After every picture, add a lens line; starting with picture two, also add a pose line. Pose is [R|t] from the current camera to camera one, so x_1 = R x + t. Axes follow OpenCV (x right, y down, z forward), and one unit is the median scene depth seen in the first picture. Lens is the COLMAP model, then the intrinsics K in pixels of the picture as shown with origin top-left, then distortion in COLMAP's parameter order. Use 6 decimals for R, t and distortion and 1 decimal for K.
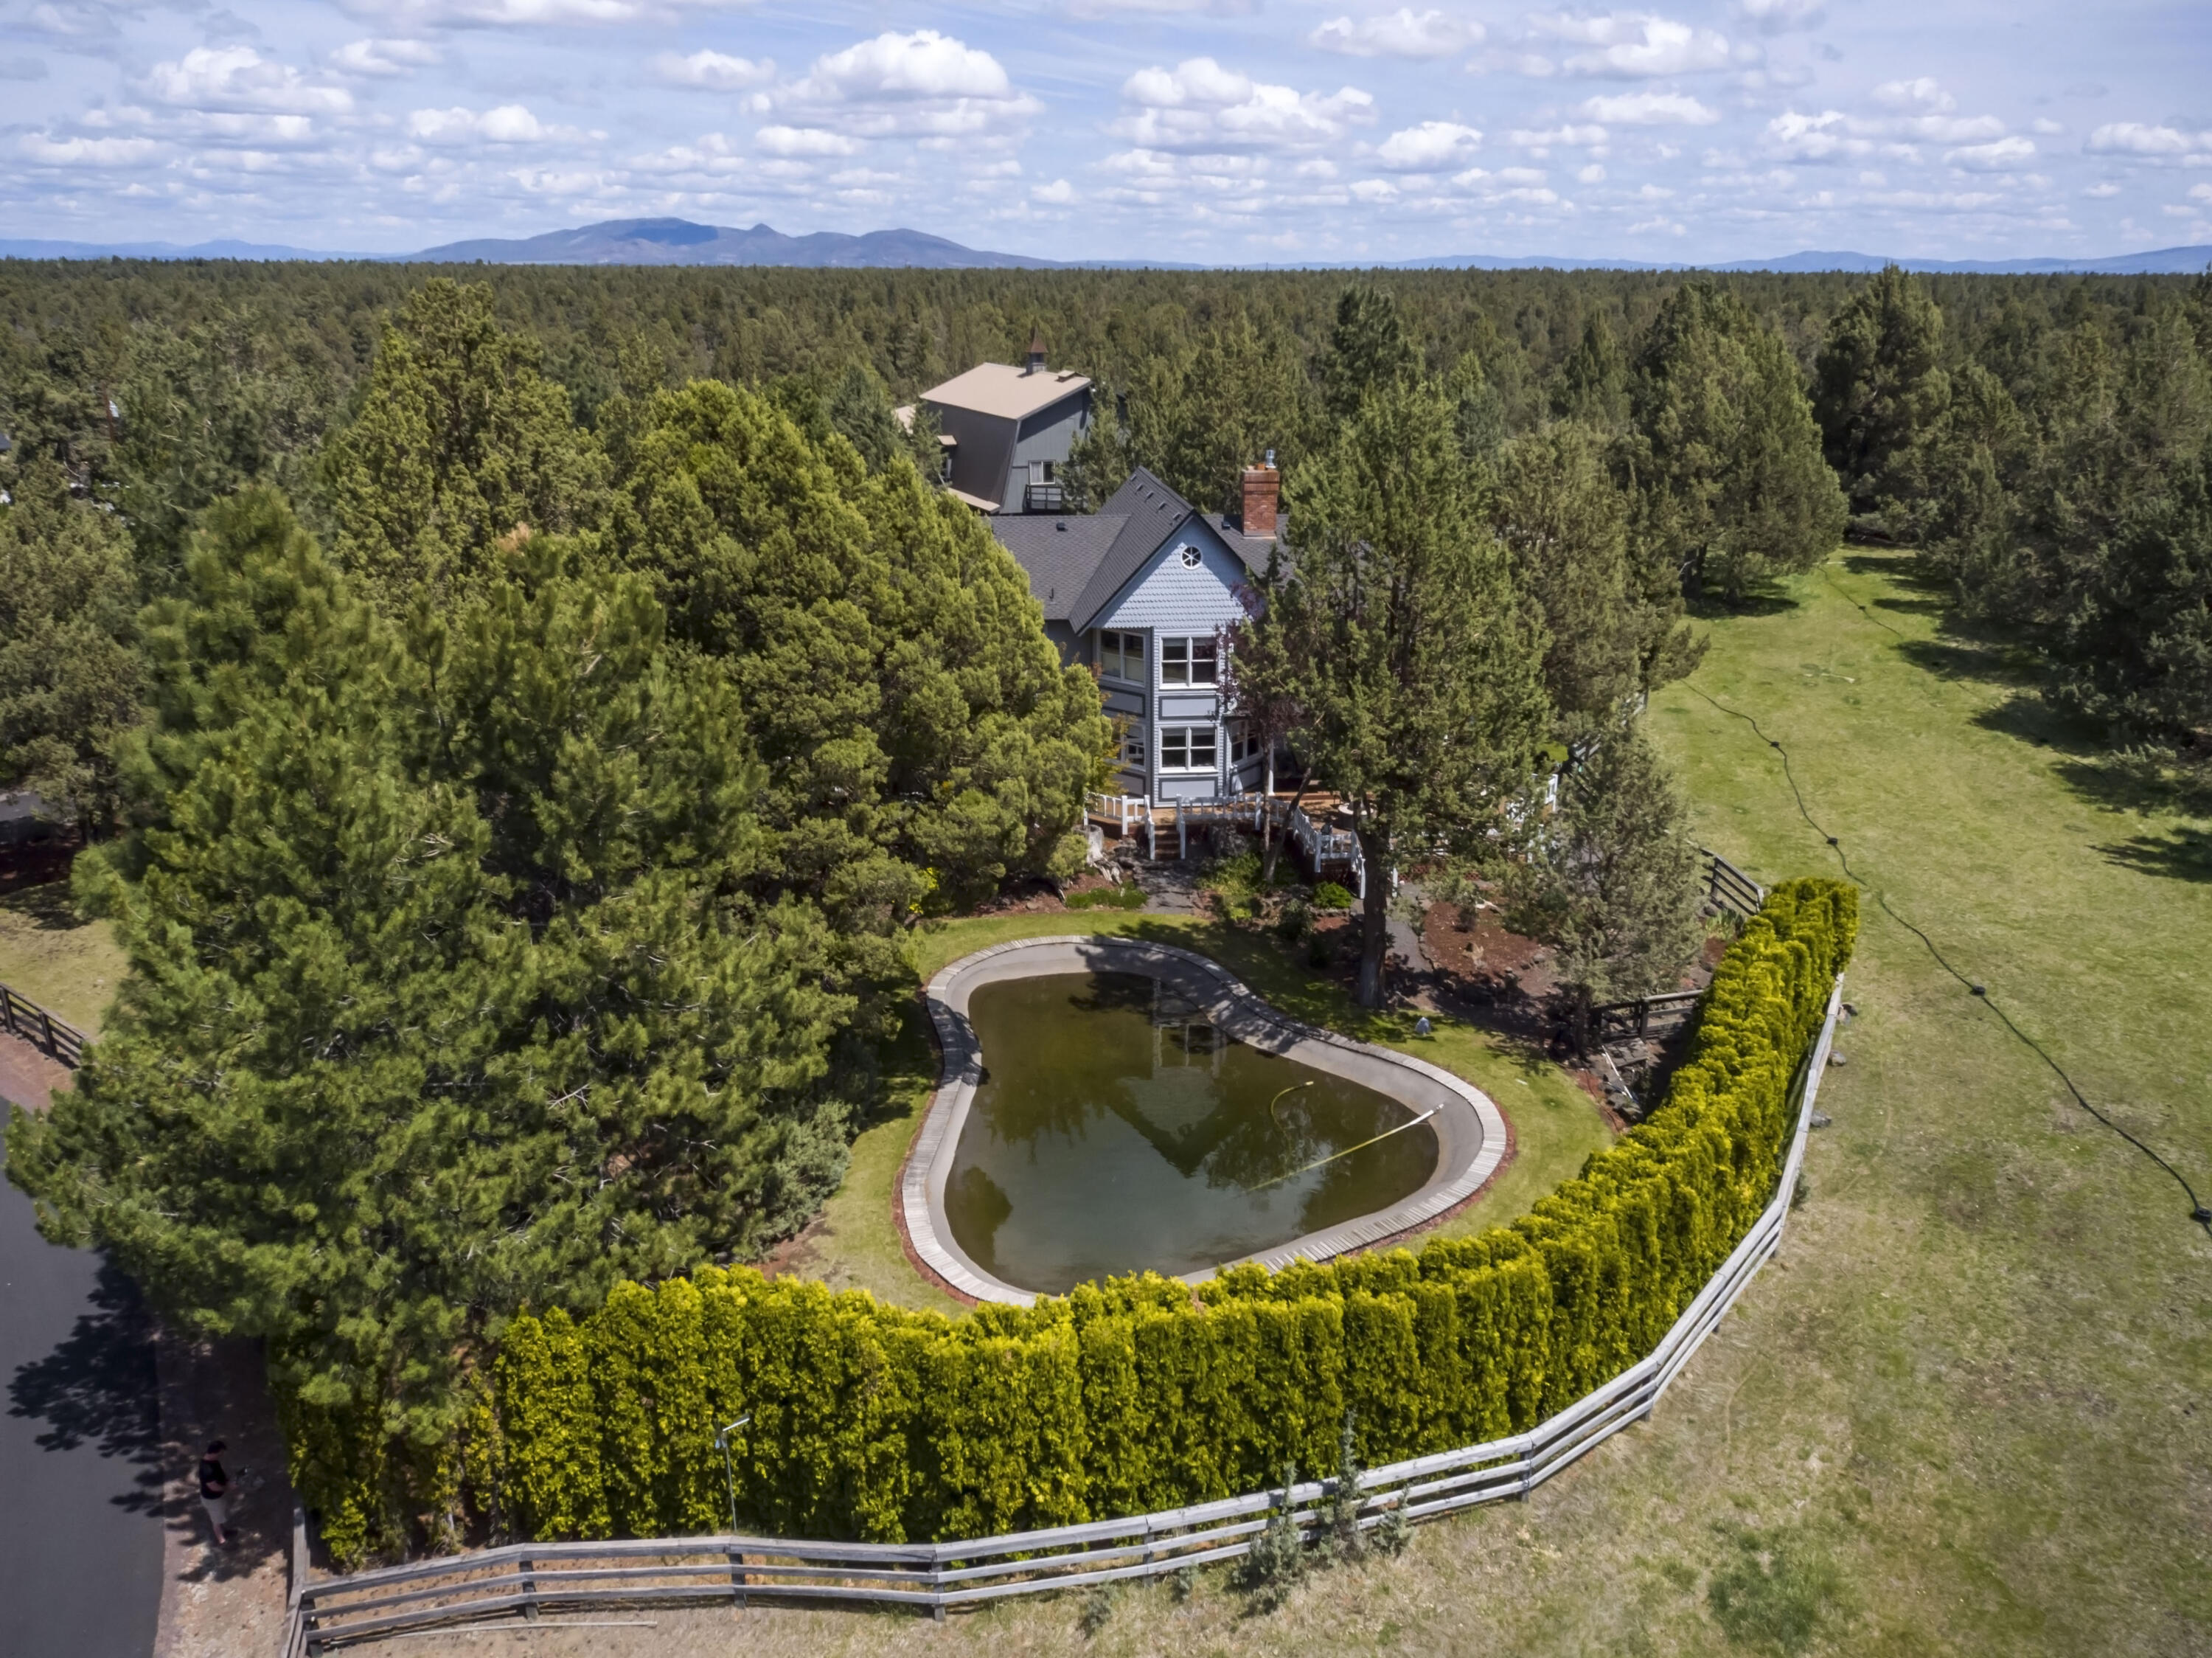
lens RADIAL K [[1539.7, 0, 1103.8], [0, 1539.7, 827.2], [0, 0, 1]] dist [0.003750, 0.008582]
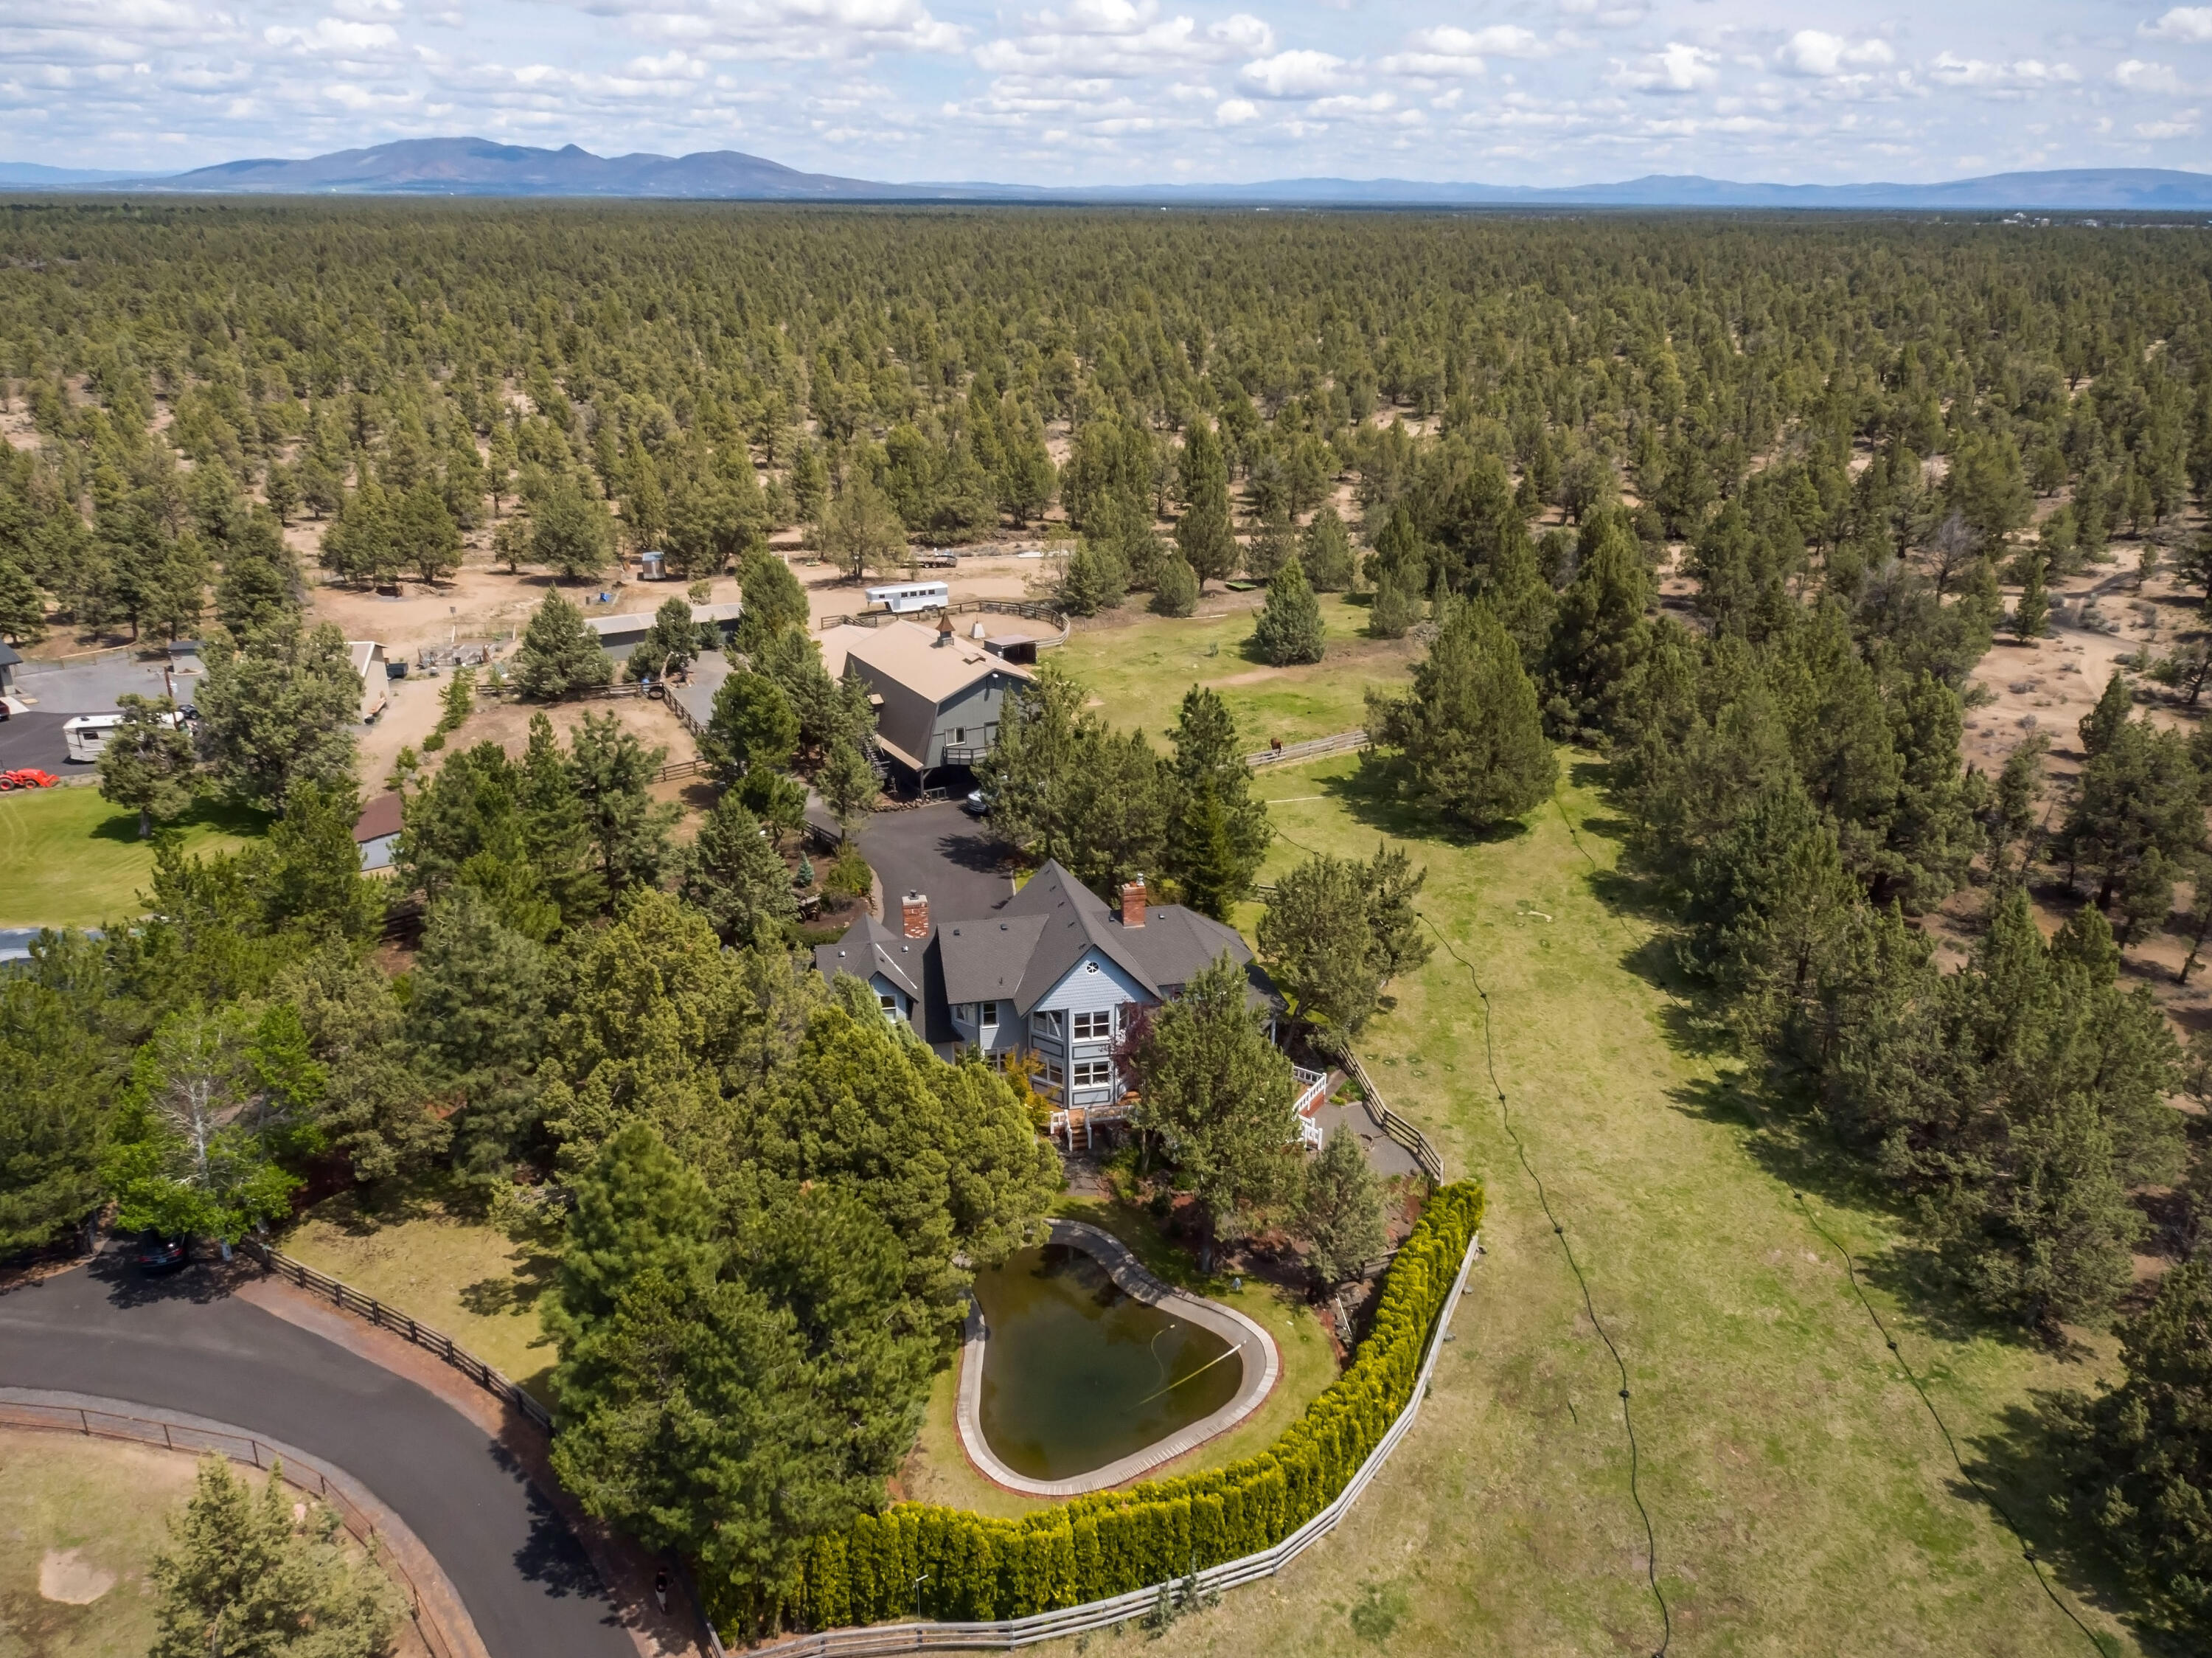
lens RADIAL K [[1777.1, 0, 1109.4], [0, 1777.1, 829.0], [0, 0, 1]] dist [0.014603, -0.006814]
pose [[0.994328, -0.027638, 0.102702, -0.164584], [0.015759, 0.993272, 0.114727, -0.793855], [-0.105181, -0.112458, 0.988074, -1.178389]]
